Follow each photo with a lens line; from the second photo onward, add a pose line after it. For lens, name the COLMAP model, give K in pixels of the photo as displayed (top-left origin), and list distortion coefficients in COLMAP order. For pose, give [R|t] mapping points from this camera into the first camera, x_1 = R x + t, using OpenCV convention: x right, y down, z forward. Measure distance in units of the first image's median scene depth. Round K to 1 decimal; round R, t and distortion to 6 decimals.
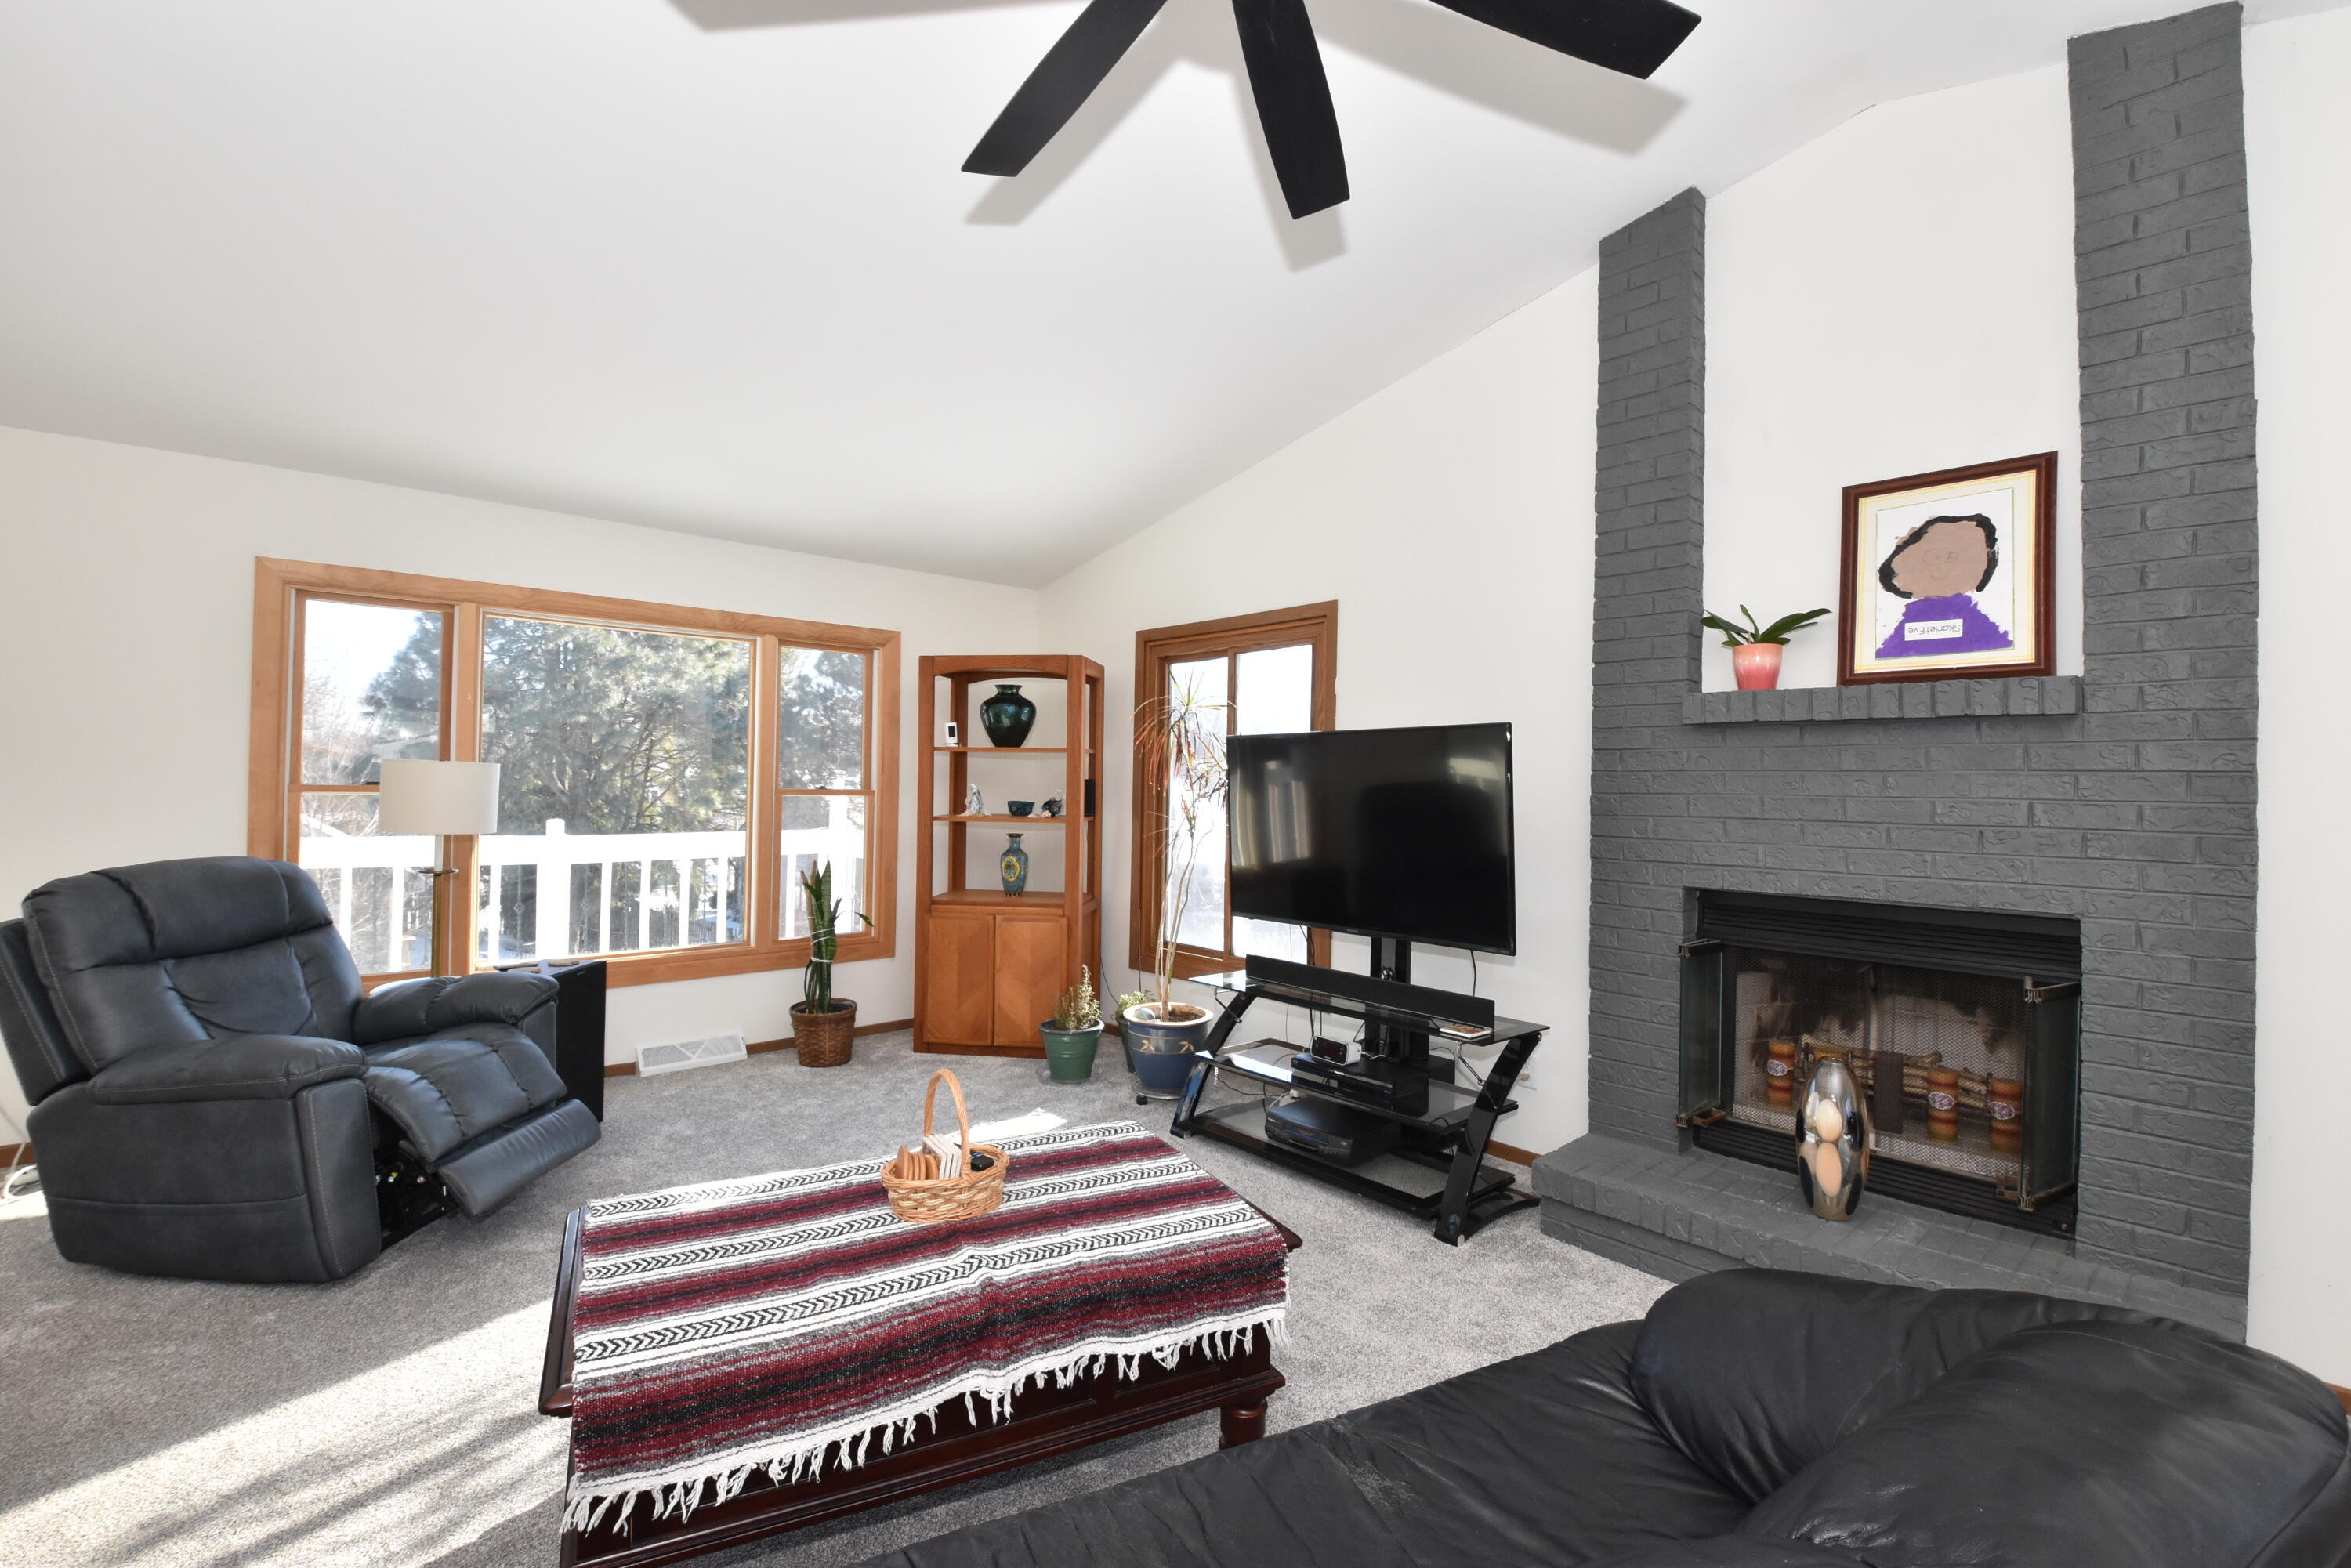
lens RADIAL K [[1037.3, 0, 1171.4], [0, 1037.3, 773.1], [0, 0, 1]] dist [0.002733, -0.017314]
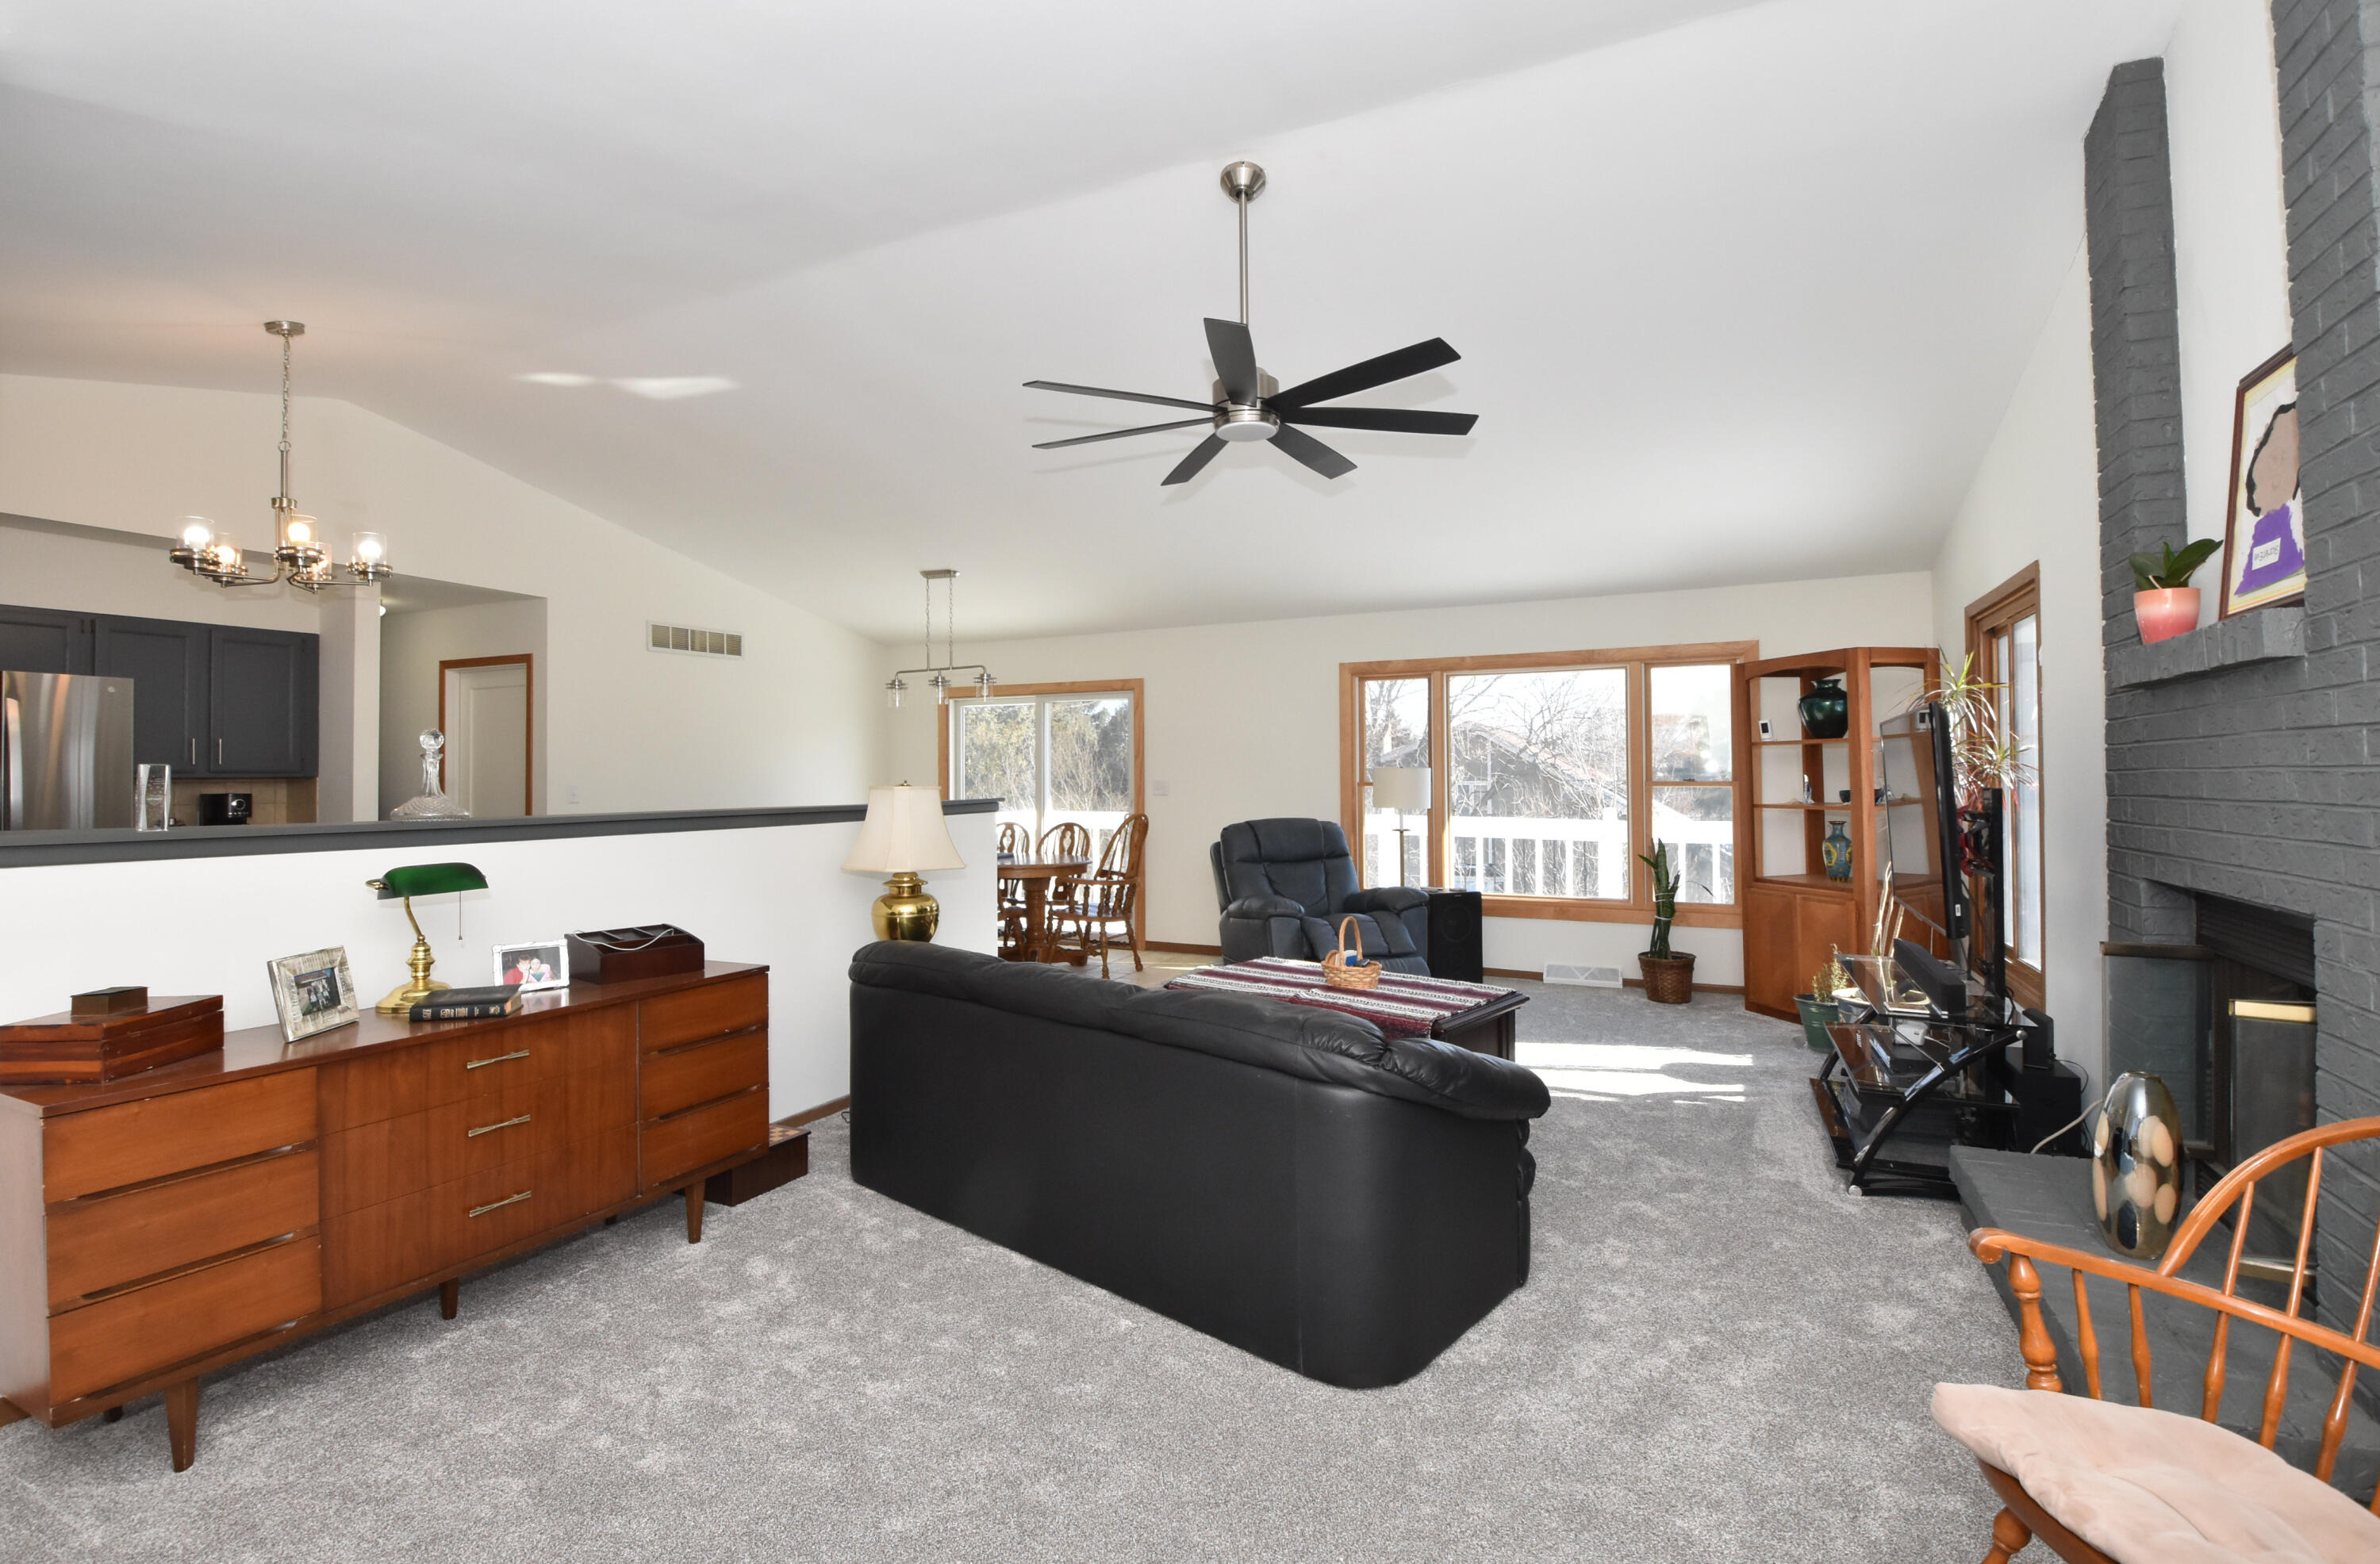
lens RADIAL K [[1099.0, 0, 1167.8], [0, 1099.0, 755.4], [0, 0, 1]] dist [0.025357, -0.038792]
pose [[0.374598, -0.035341, -0.926514, 1.129203], [0.020286, 0.999347, -0.029917, 0.020700], [0.926965, -0.007588, 0.375070, -0.079630]]
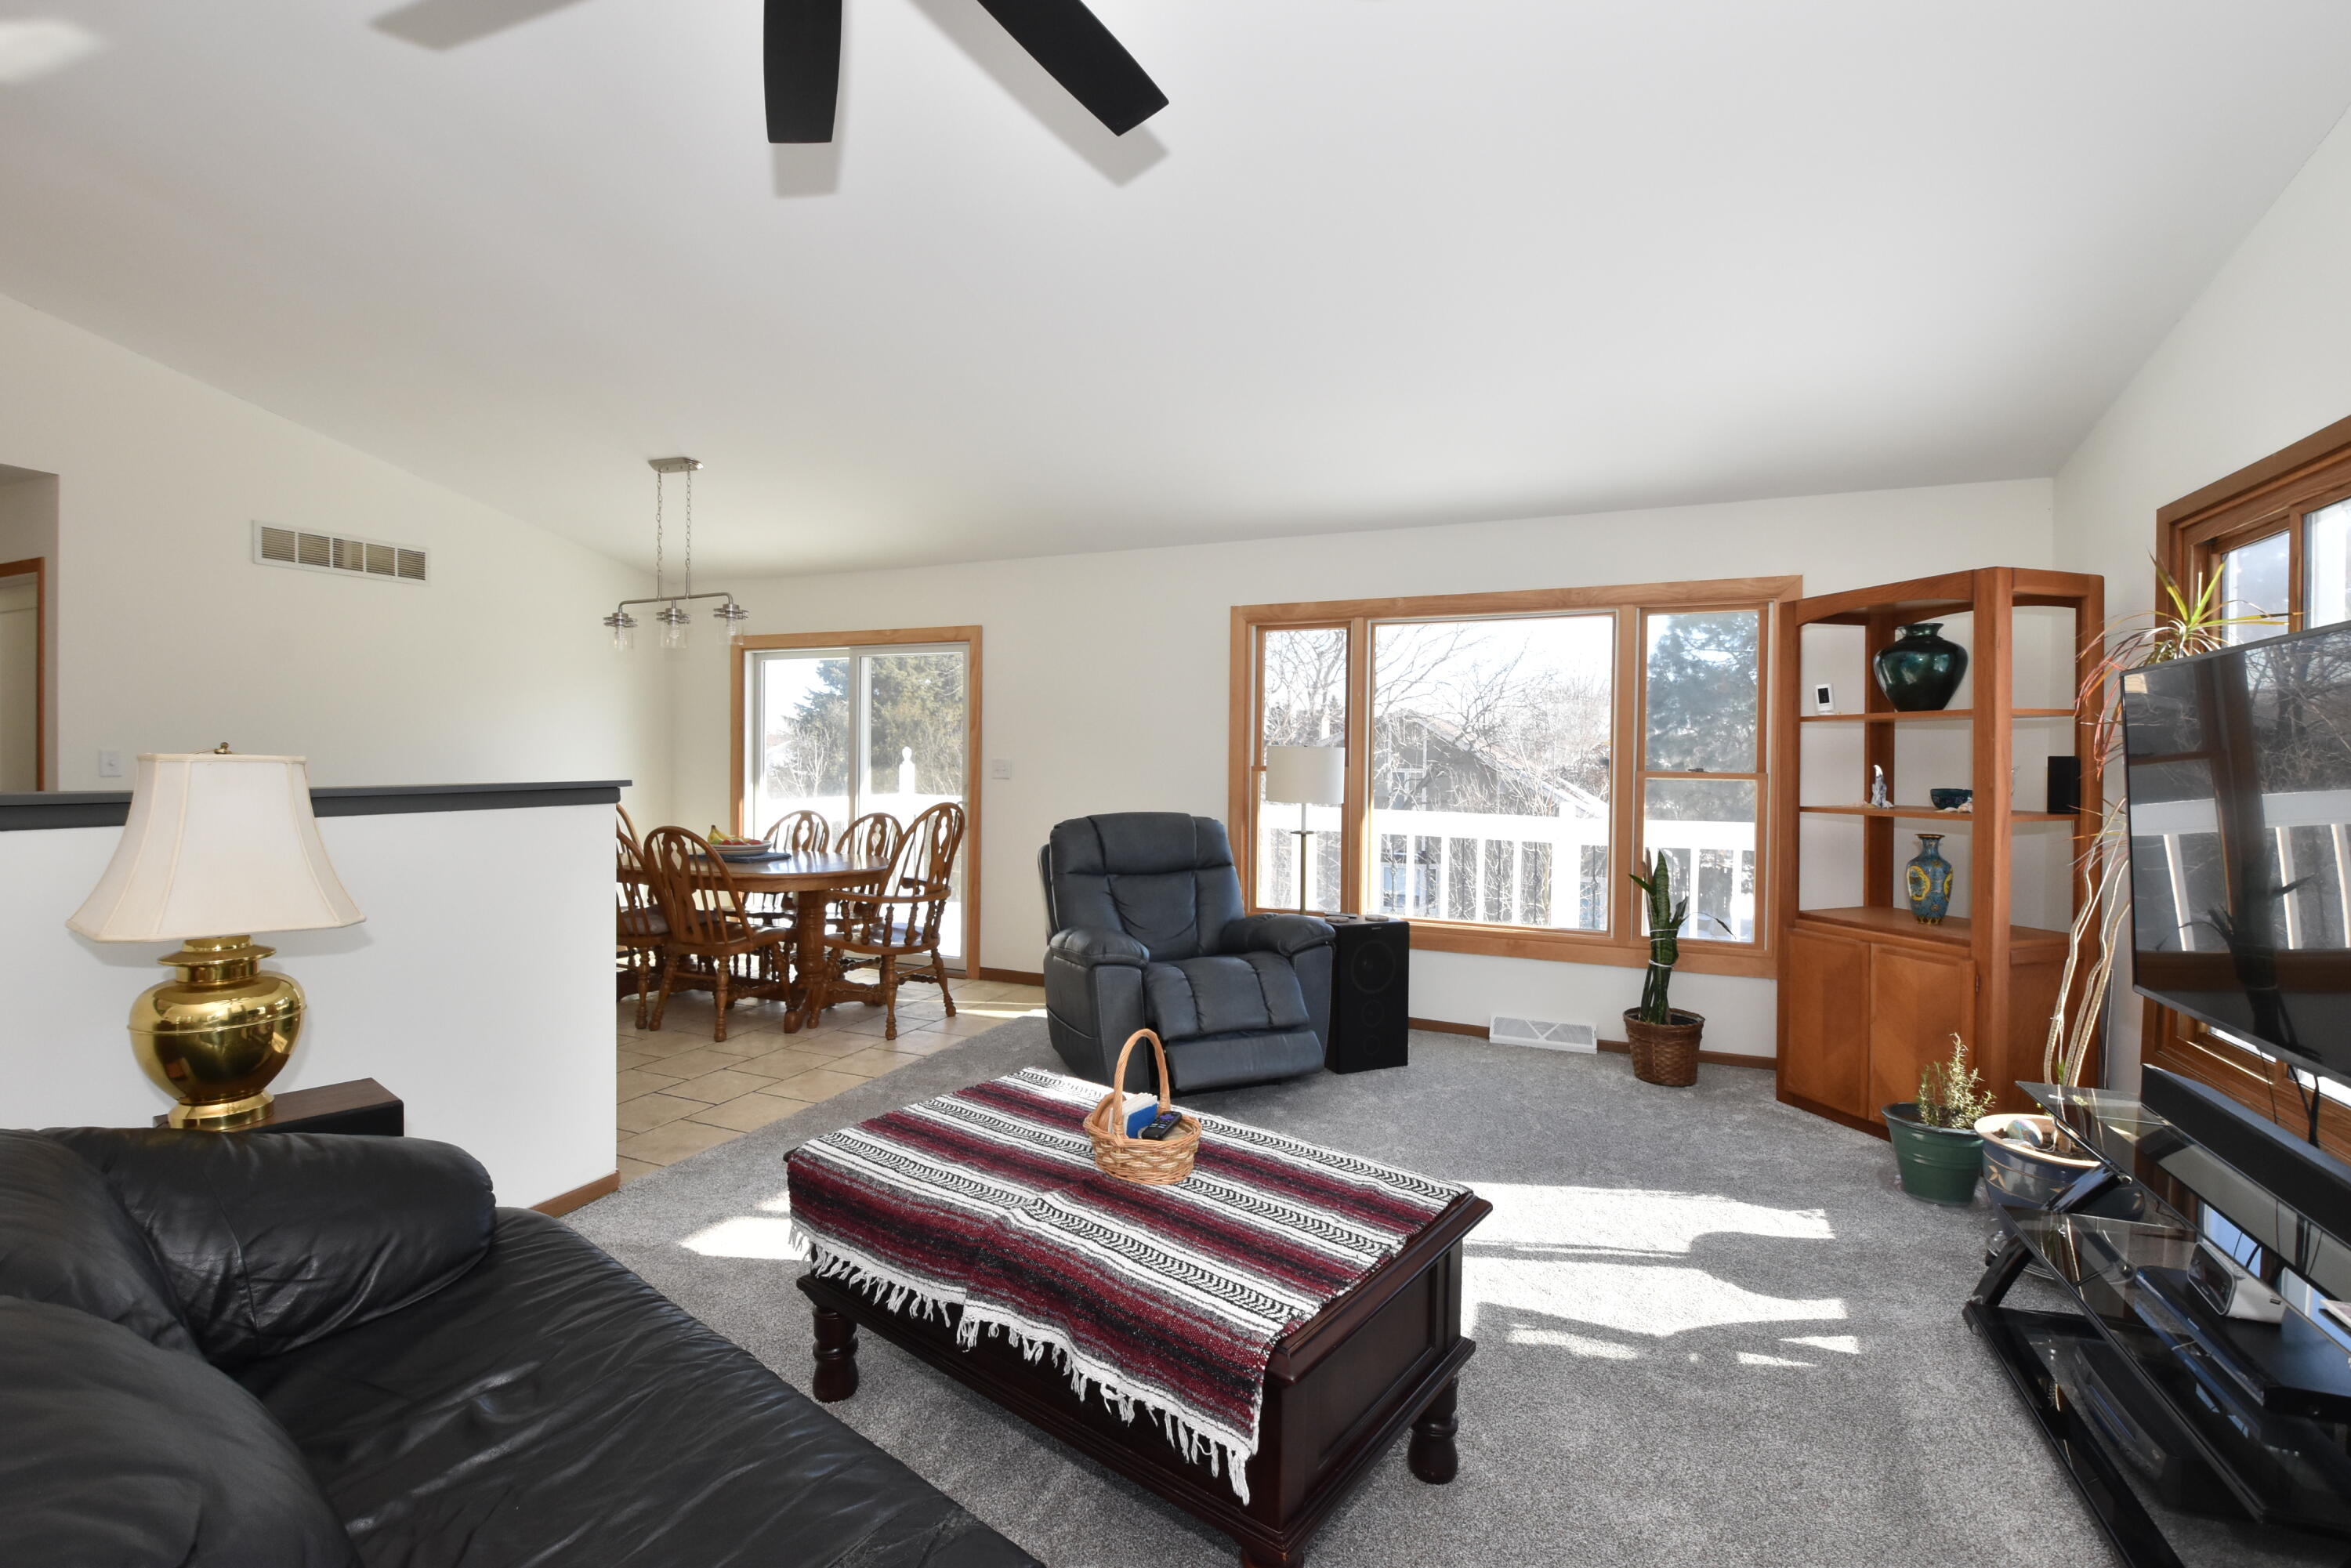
lens RADIAL K [[1037.3, 0, 1171.4], [0, 1037.3, 773.1], [0, 0, 1]] dist [0.002733, -0.017314]
pose [[0.415818, 0.000776, -0.909447, 0.491586], [0.003209, 0.999992, 0.002321, 0.024010], [0.909442, -0.003884, 0.415813, 0.423790]]
